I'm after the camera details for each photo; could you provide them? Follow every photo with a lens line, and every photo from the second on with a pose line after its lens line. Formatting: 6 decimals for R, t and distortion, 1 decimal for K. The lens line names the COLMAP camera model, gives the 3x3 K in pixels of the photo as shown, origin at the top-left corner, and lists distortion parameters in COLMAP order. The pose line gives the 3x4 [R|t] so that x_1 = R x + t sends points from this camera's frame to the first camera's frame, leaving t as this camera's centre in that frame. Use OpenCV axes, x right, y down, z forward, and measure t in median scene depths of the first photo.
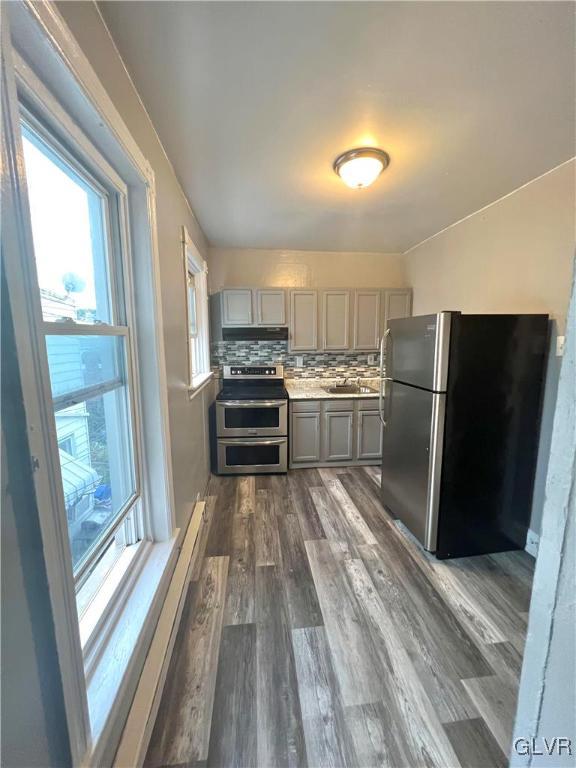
lens RADIAL K [[307.5, 0, 291.5], [0, 307.5, 384.4], [0, 0, 1]] dist [0.000000, 0.000030]
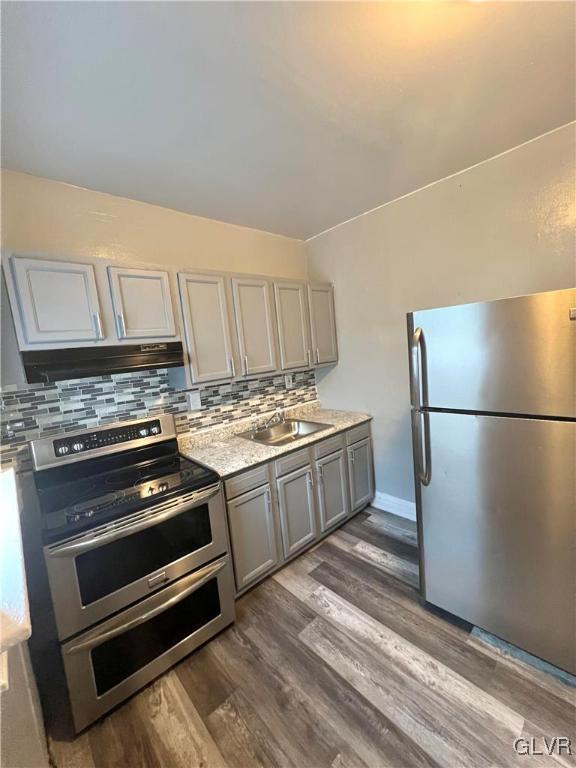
lens RADIAL K [[307.8, 0, 291.6], [0, 307.8, 384.2], [0, 0, 1]] dist [0.001501, 0.000220]
pose [[0.805933, -0.136184, 0.576130, -0.190884], [0.172762, 0.984924, -0.008860, -0.083050], [-0.566237, 0.106674, 0.817310, 0.510575]]
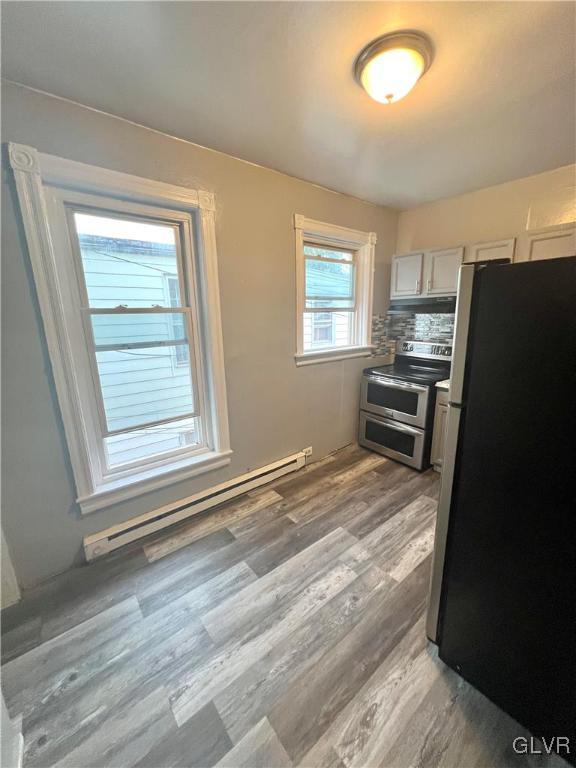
lens RADIAL K [[307.8, 0, 291.6], [0, 307.8, 384.2], [0, 0, 1]] dist [0.001501, 0.000220]
pose [[0.533713, 0.184005, -0.825404, 0.476786], [-0.108672, 0.982872, 0.148840, -0.039401], [0.838654, 0.010260, 0.544568, 0.243739]]
